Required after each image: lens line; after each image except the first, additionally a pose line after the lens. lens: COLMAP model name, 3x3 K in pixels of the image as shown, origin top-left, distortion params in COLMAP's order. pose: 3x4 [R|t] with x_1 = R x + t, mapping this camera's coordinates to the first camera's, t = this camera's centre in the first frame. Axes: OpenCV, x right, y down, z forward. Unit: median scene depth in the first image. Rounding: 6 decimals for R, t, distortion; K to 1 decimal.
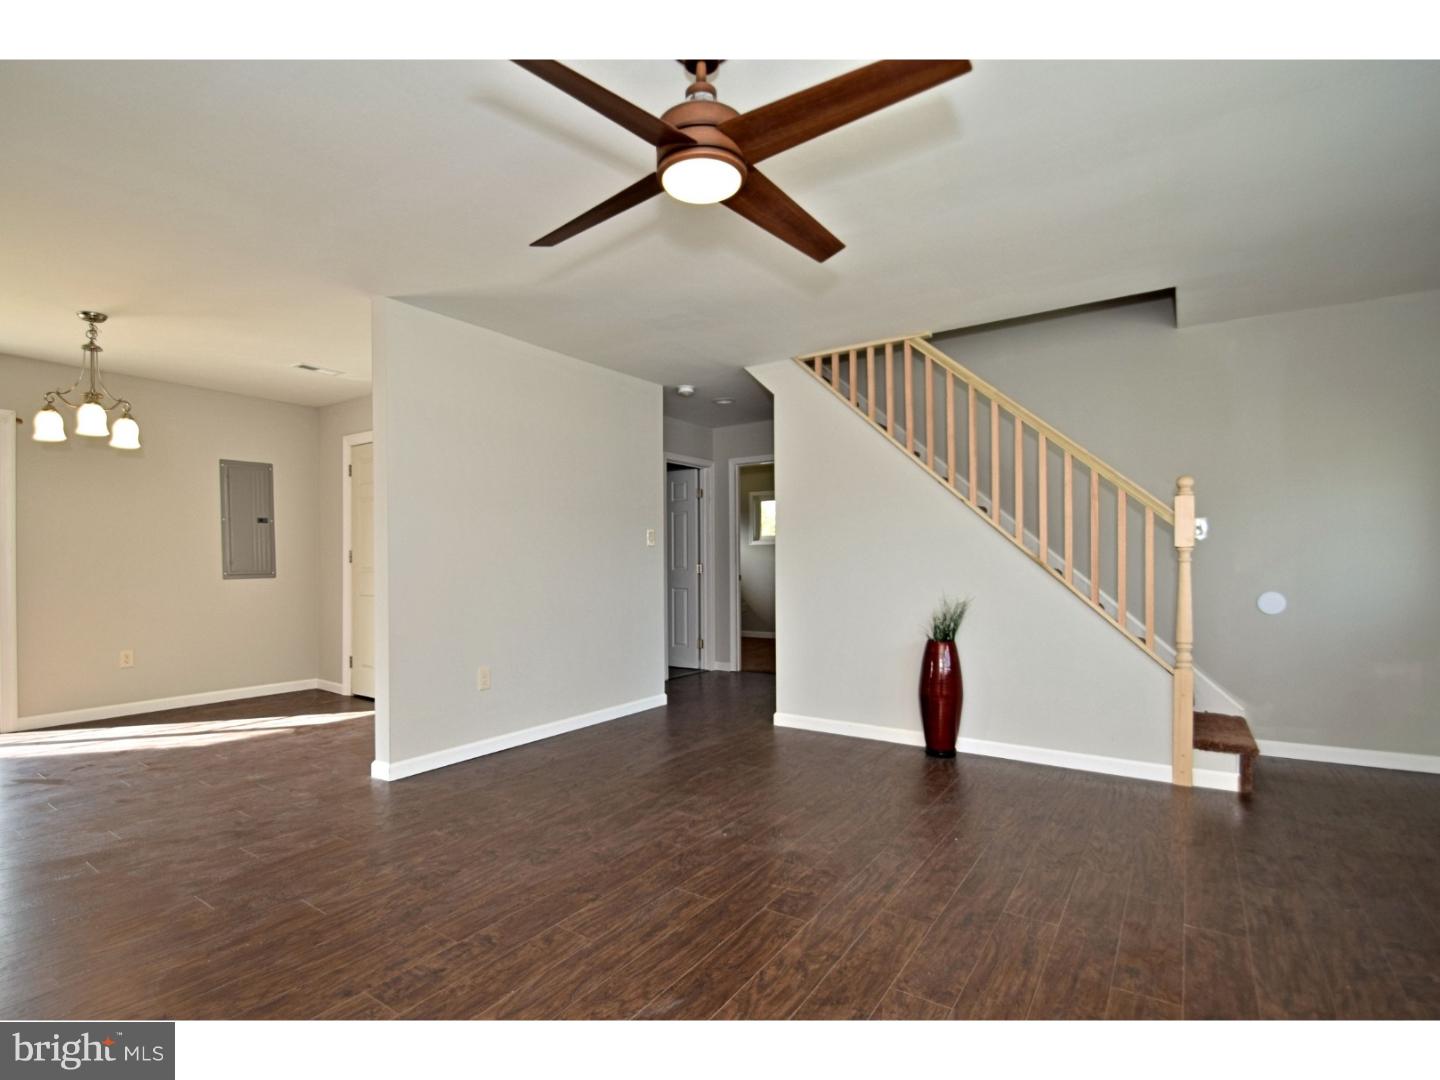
lens RADIAL K [[699.6, 0, 686.3], [0, 699.6, 545.9], [0, 0, 1]] dist [-0.017894, -0.000358]
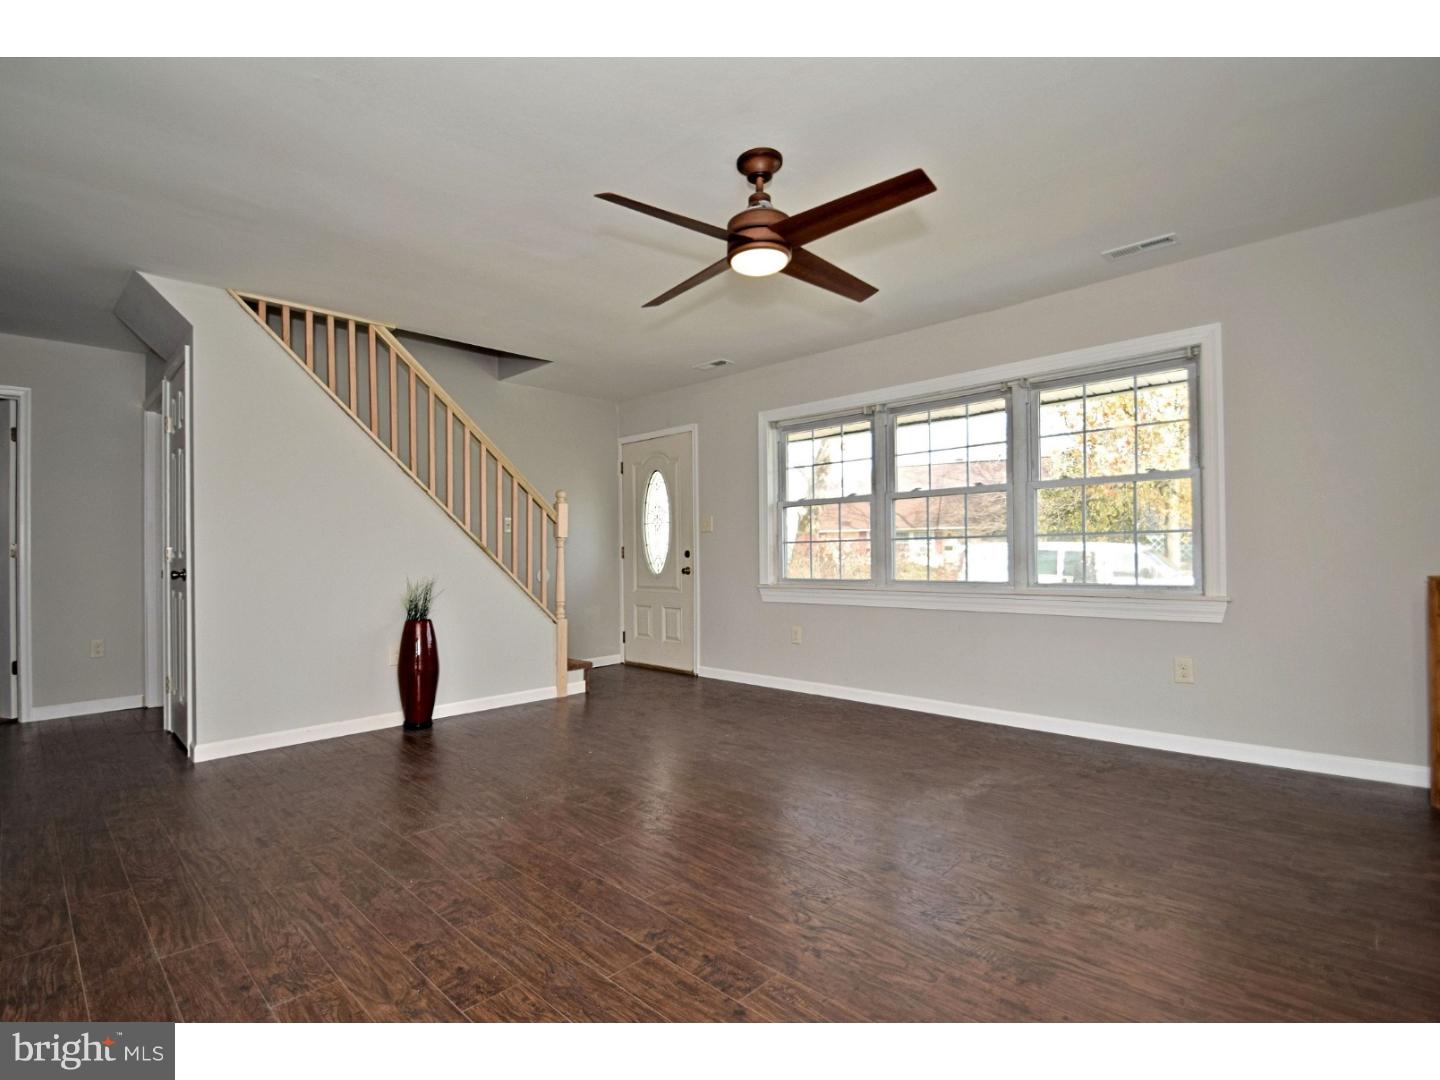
lens RADIAL K [[699.6, 0, 686.3], [0, 699.6, 545.9], [0, 0, 1]] dist [-0.017894, -0.000358]
pose [[0.170071, 0.010293, 0.985378, -0.754768], [-0.013011, 0.999882, -0.008199, 0.029967], [-0.985346, -0.011427, 0.170185, 0.501163]]
